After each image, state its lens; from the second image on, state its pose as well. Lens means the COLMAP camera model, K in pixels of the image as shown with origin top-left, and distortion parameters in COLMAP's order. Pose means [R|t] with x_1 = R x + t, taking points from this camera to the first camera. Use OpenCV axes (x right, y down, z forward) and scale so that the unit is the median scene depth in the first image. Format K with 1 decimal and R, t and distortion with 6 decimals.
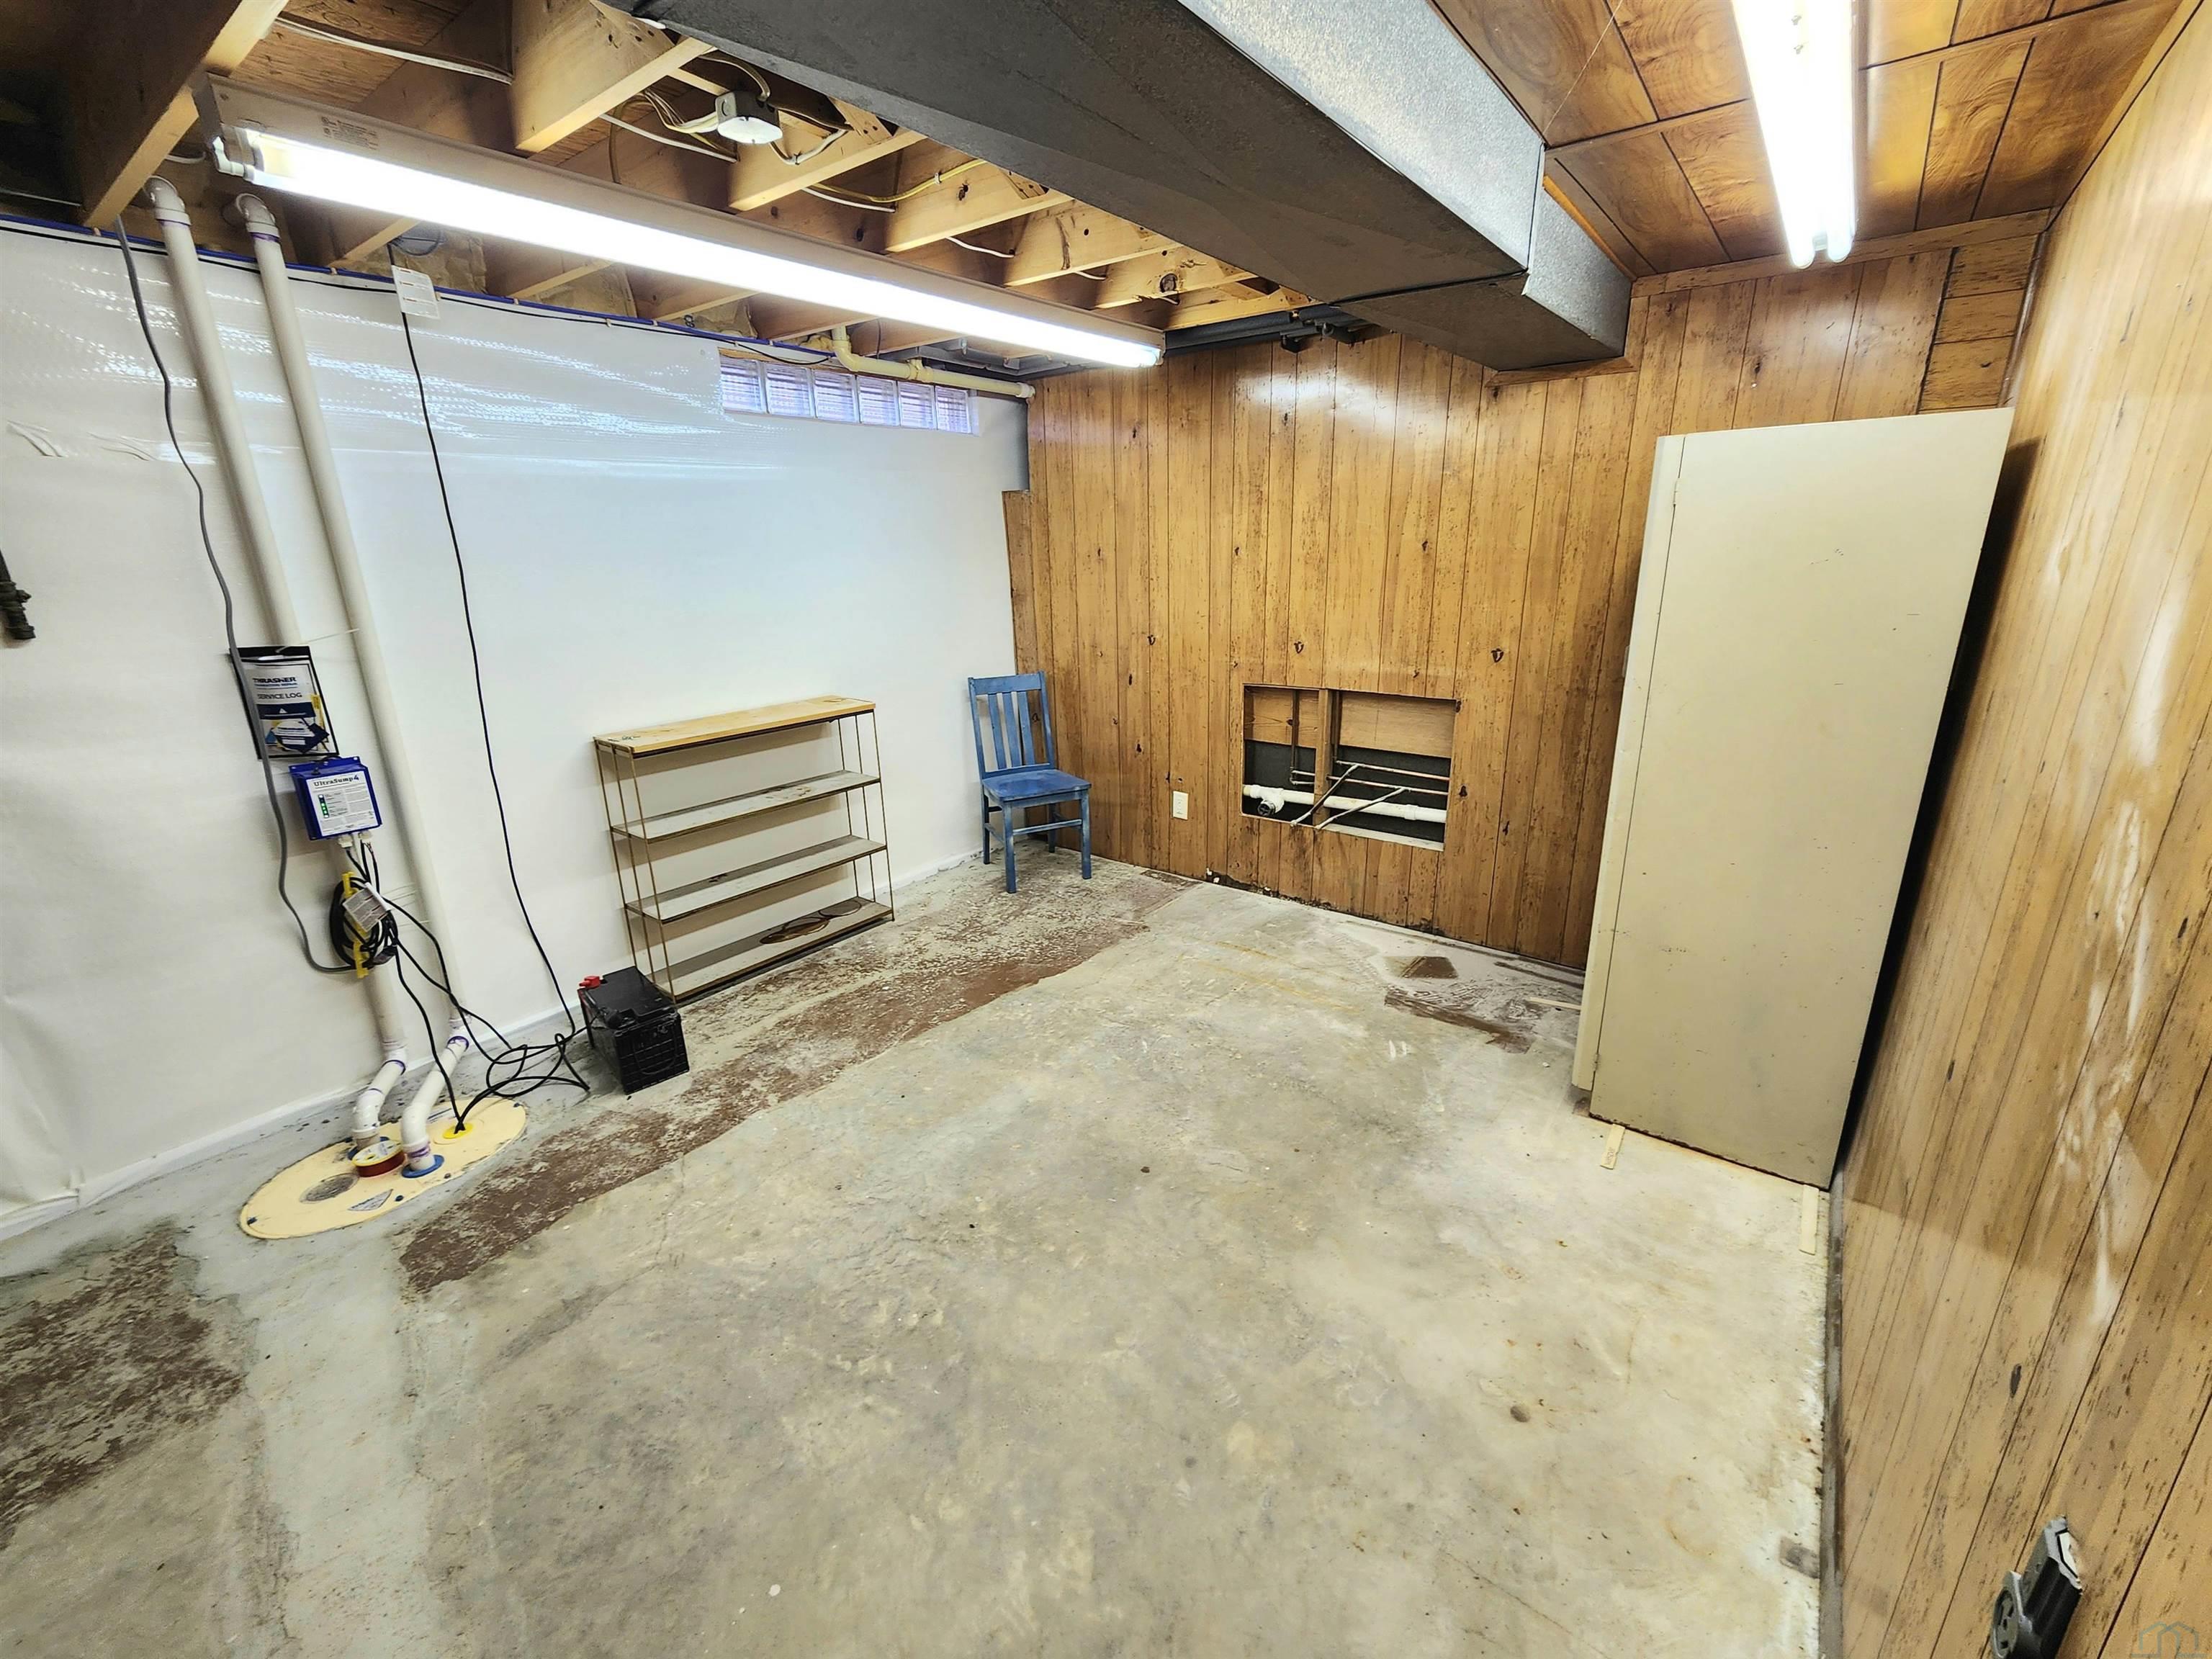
lens RADIAL K [[908.1, 0, 1112.2], [0, 908.1, 825.6], [0, 0, 1]] dist [0.000306, 0.001293]
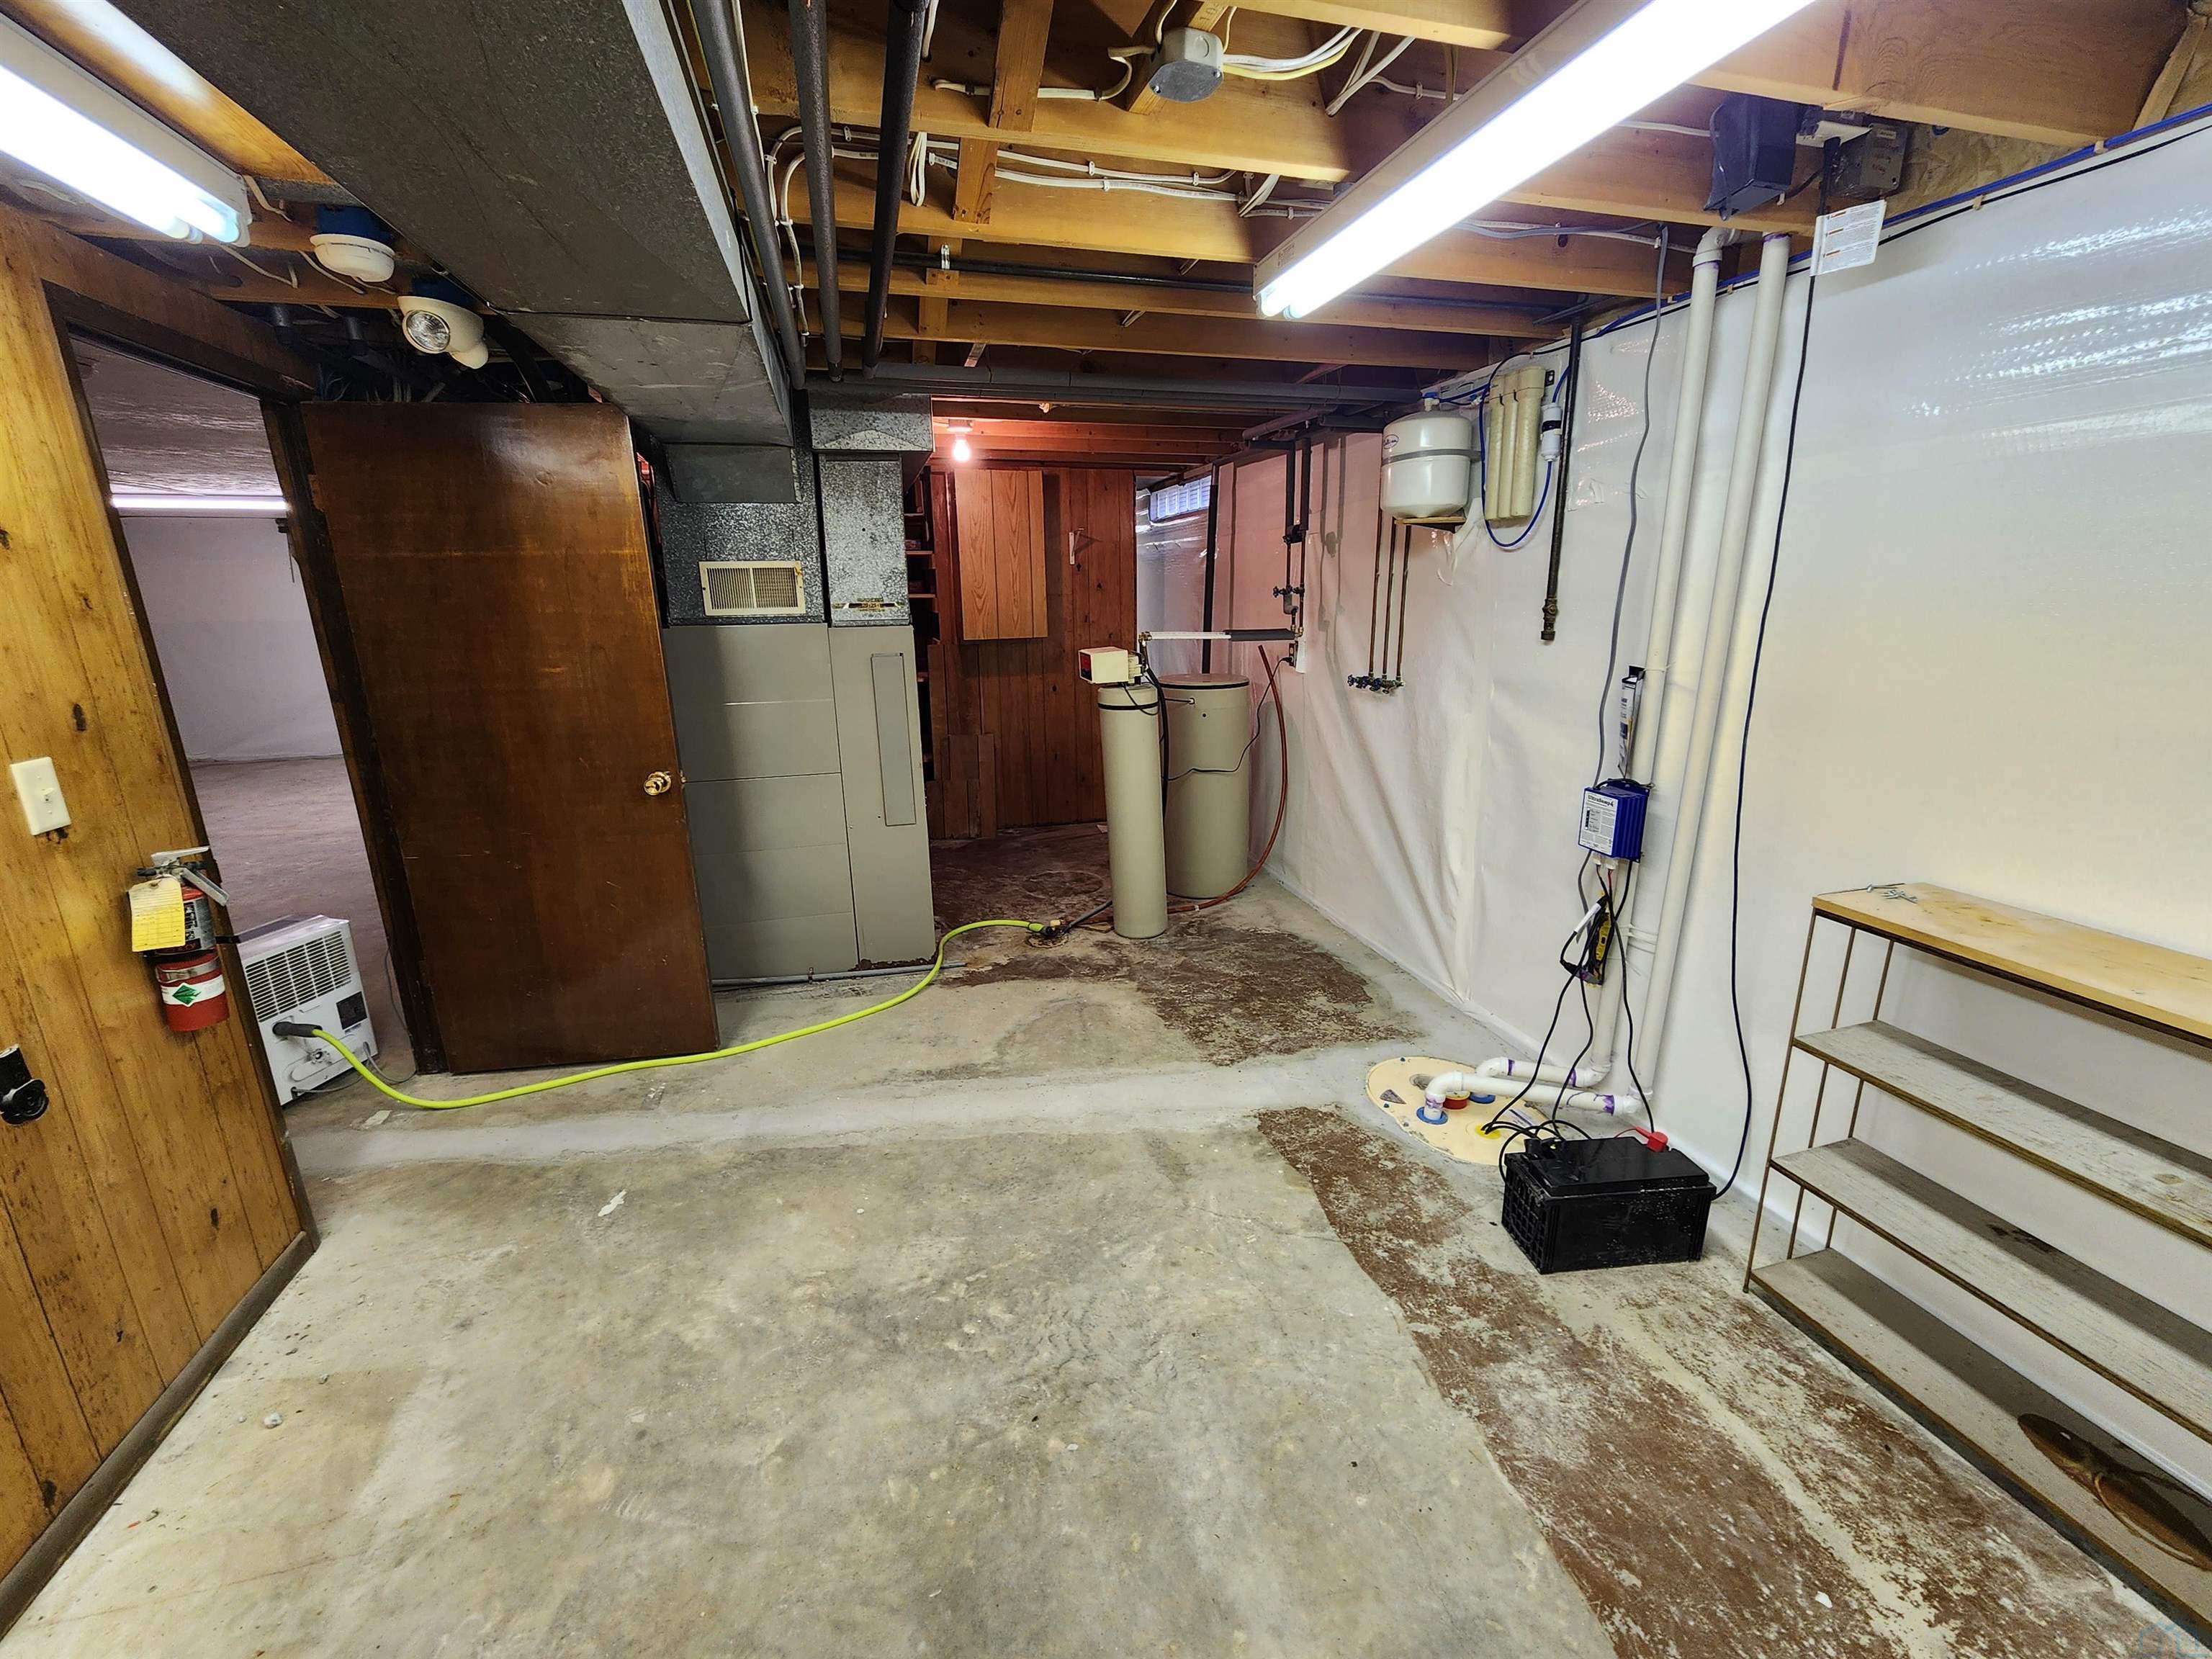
lens RADIAL K [[908.1, 0, 1112.2], [0, 908.1, 822.9], [0, 0, 1]] dist [0.000306, 0.001293]
pose [[-0.598432, 0.228442, -0.767915, 0.276359], [-0.218440, 0.875650, 0.430721, -0.353581], [0.770819, 0.425500, -0.474117, 1.085427]]
